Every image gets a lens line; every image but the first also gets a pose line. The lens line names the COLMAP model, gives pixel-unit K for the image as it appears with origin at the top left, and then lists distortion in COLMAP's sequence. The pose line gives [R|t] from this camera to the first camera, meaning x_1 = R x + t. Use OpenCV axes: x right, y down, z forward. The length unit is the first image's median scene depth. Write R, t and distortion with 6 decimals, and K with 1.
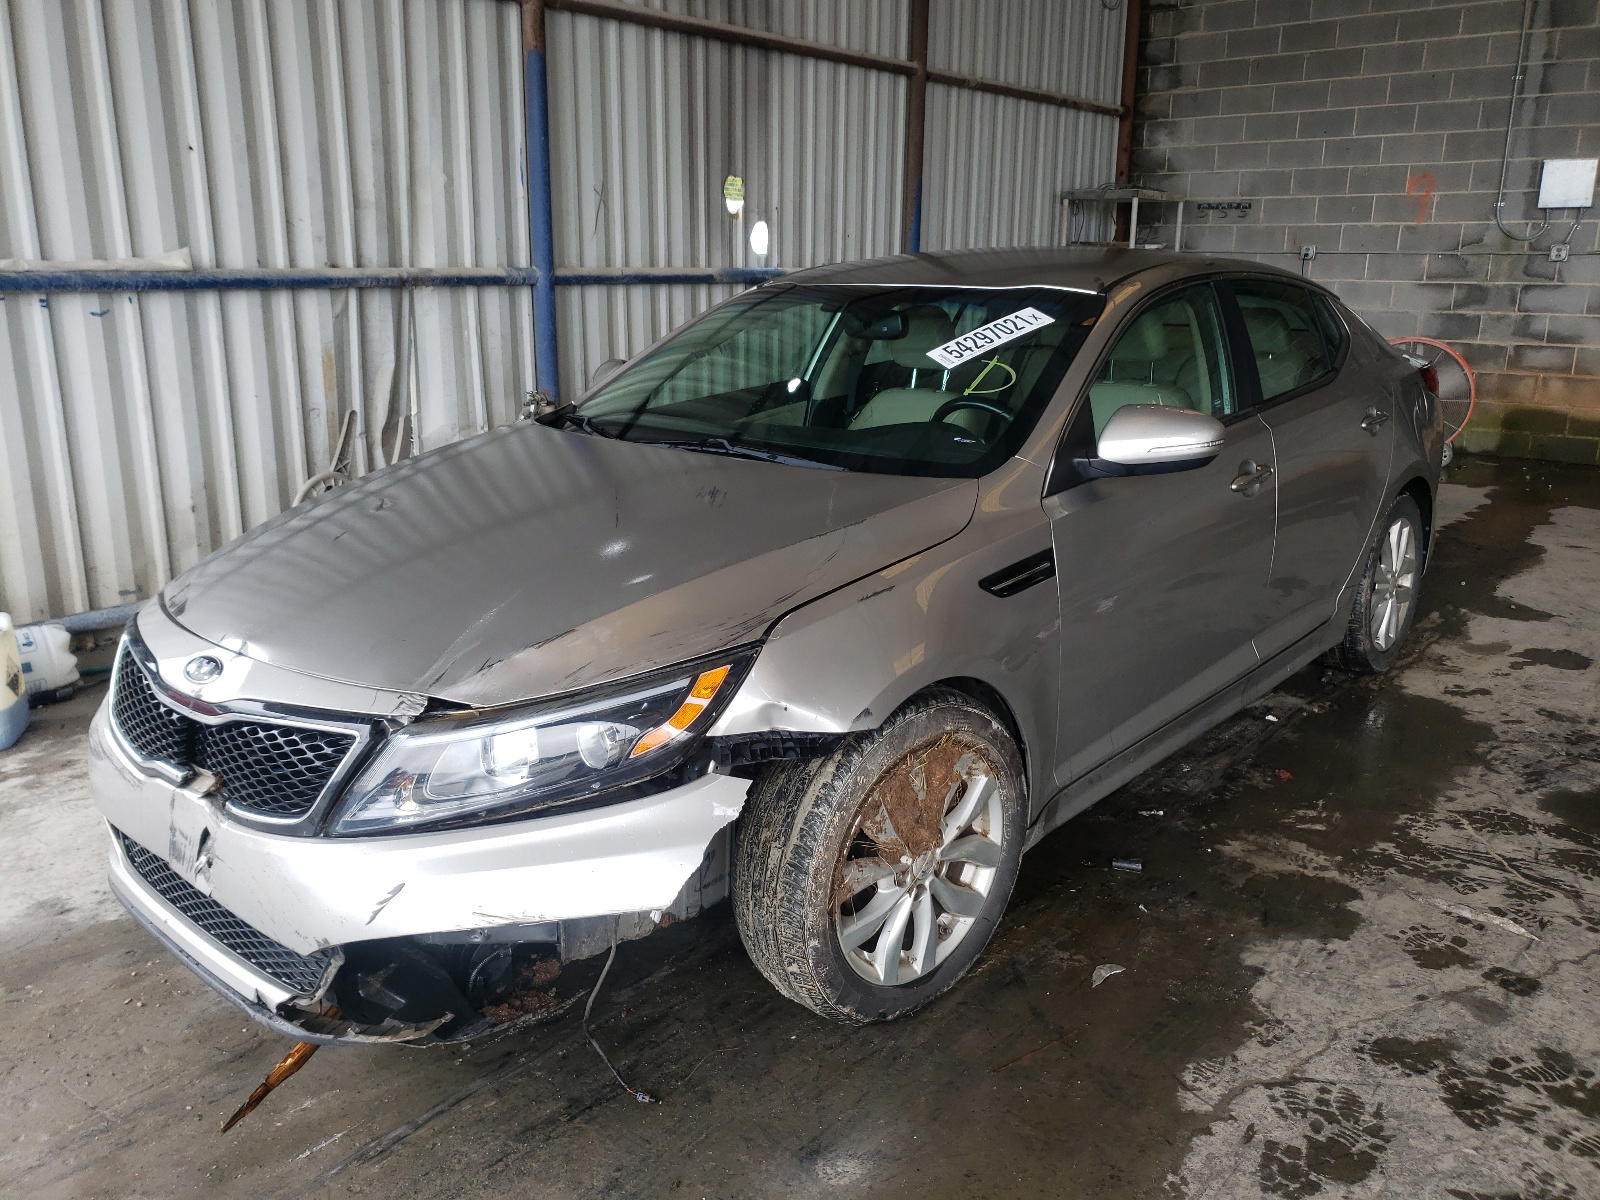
lens RADIAL K [[1240.7, 0, 793.0], [0, 1240.7, 594.6], [0, 0, 1]] dist [0.001941, -0.008738]
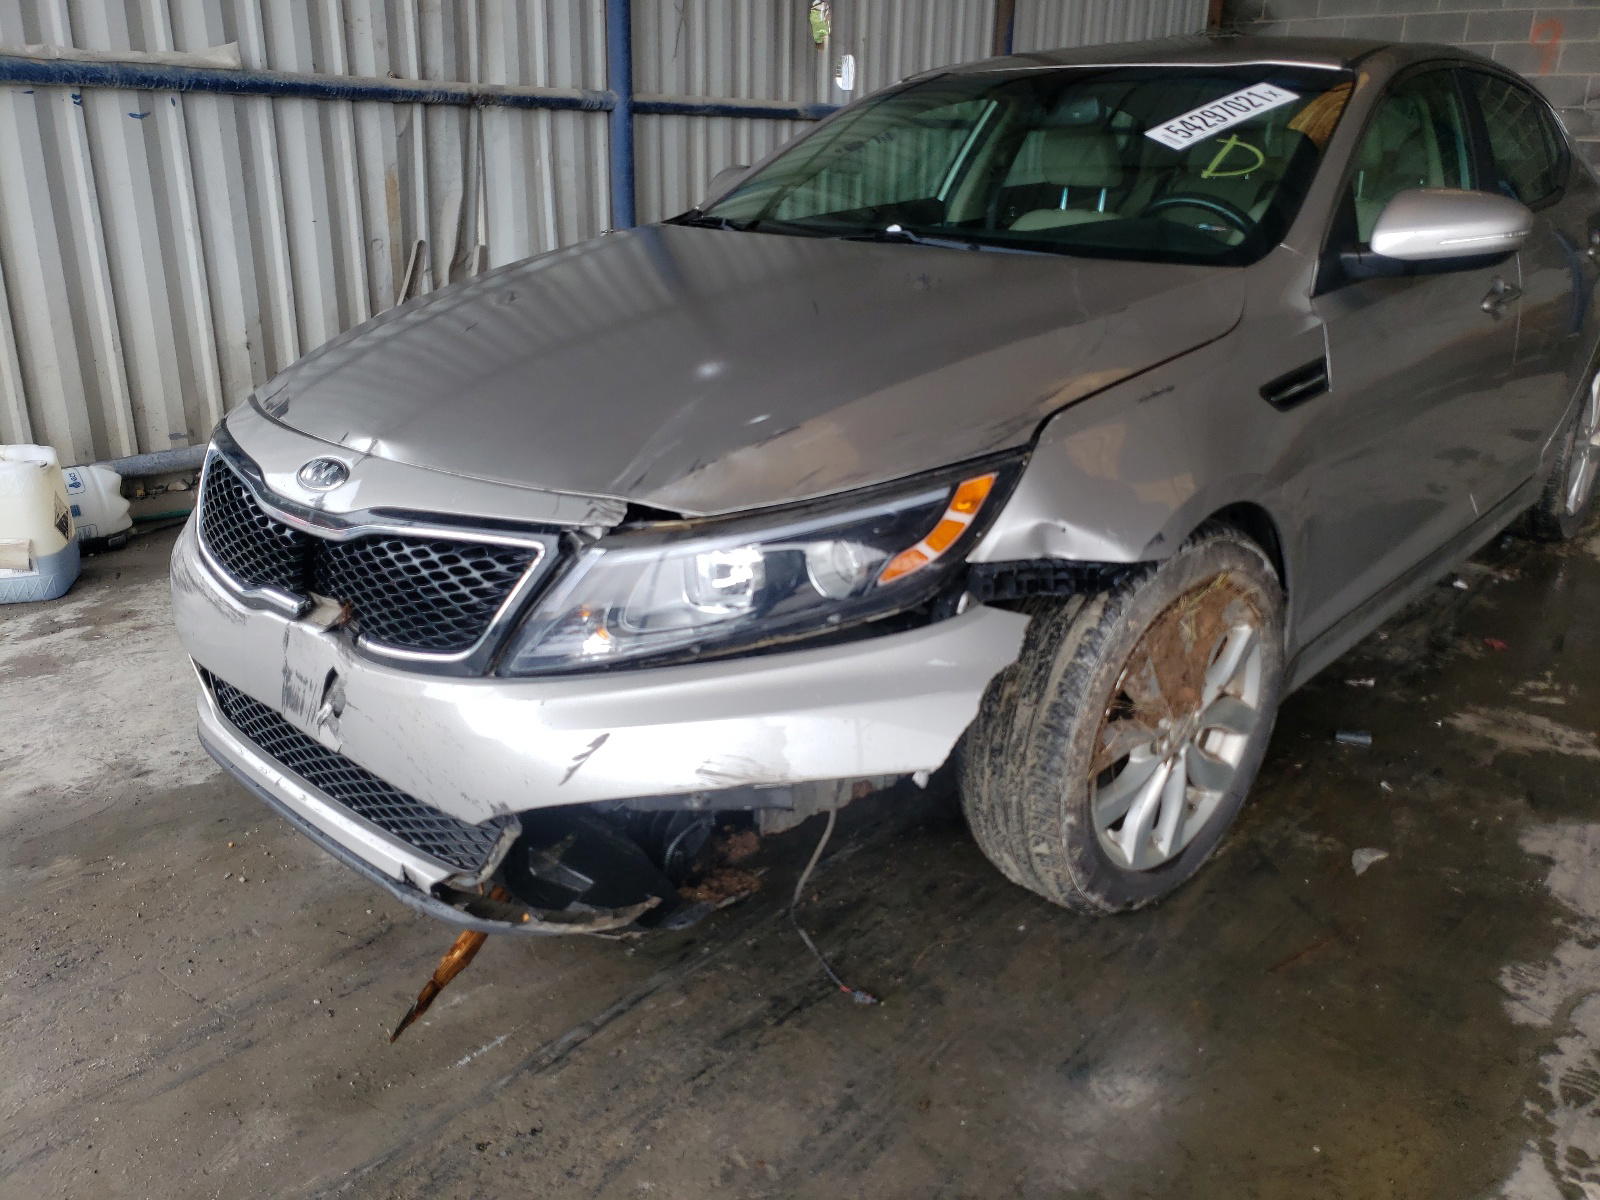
lens RADIAL K [[1202.9, 0, 800.0], [0, 1202.9, 600.0], [0, 0, 1]] dist [0.003343, 0.008047]
pose [[0.999895, 0.014334, 0.002123, -0.156348], [-0.014467, 0.995799, 0.090419, 0.062116], [-0.000818, -0.090440, 0.995902, 0.203433]]
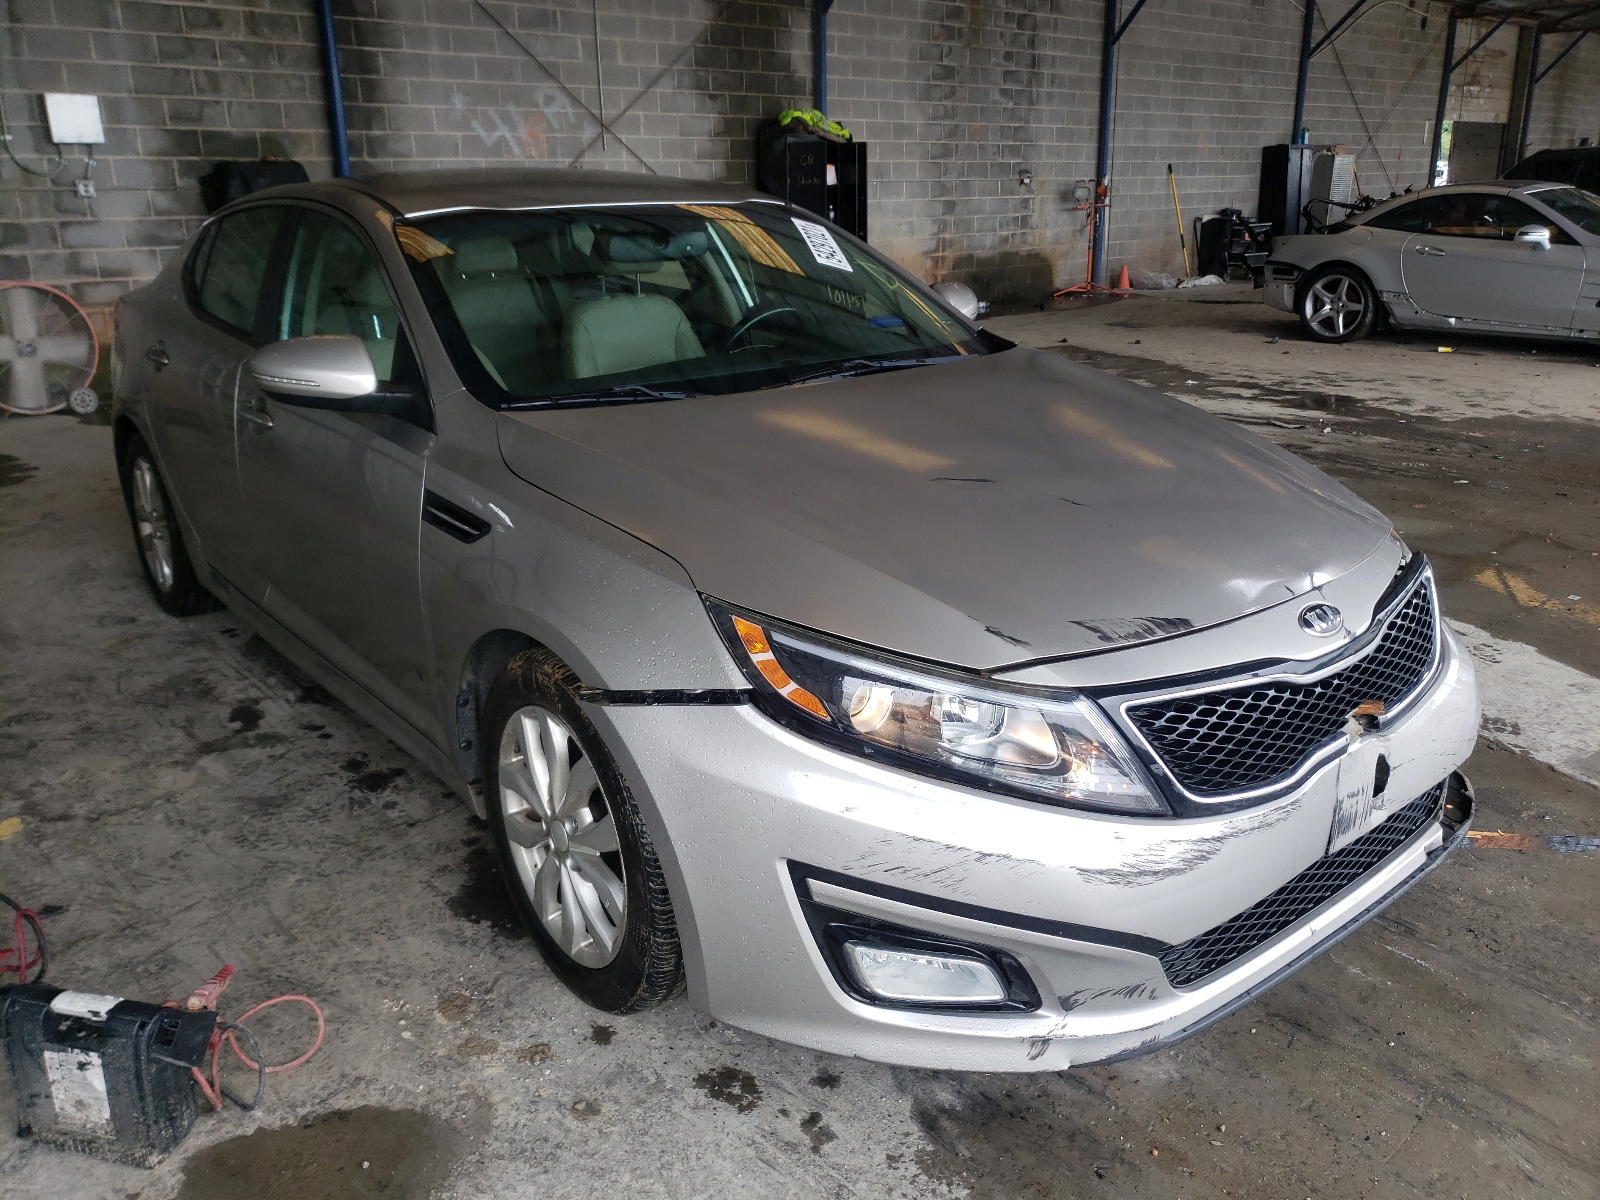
lens RADIAL K [[1240.7, 0, 793.0], [0, 1240.7, 594.6], [0, 0, 1]] dist [0.001941, -0.008738]
pose [[0.147016, -0.305440, 0.940794, -1.276705], [0.269031, 0.927620, 0.259122, -0.271289], [-0.951845, 0.215007, 0.218548, 1.087084]]
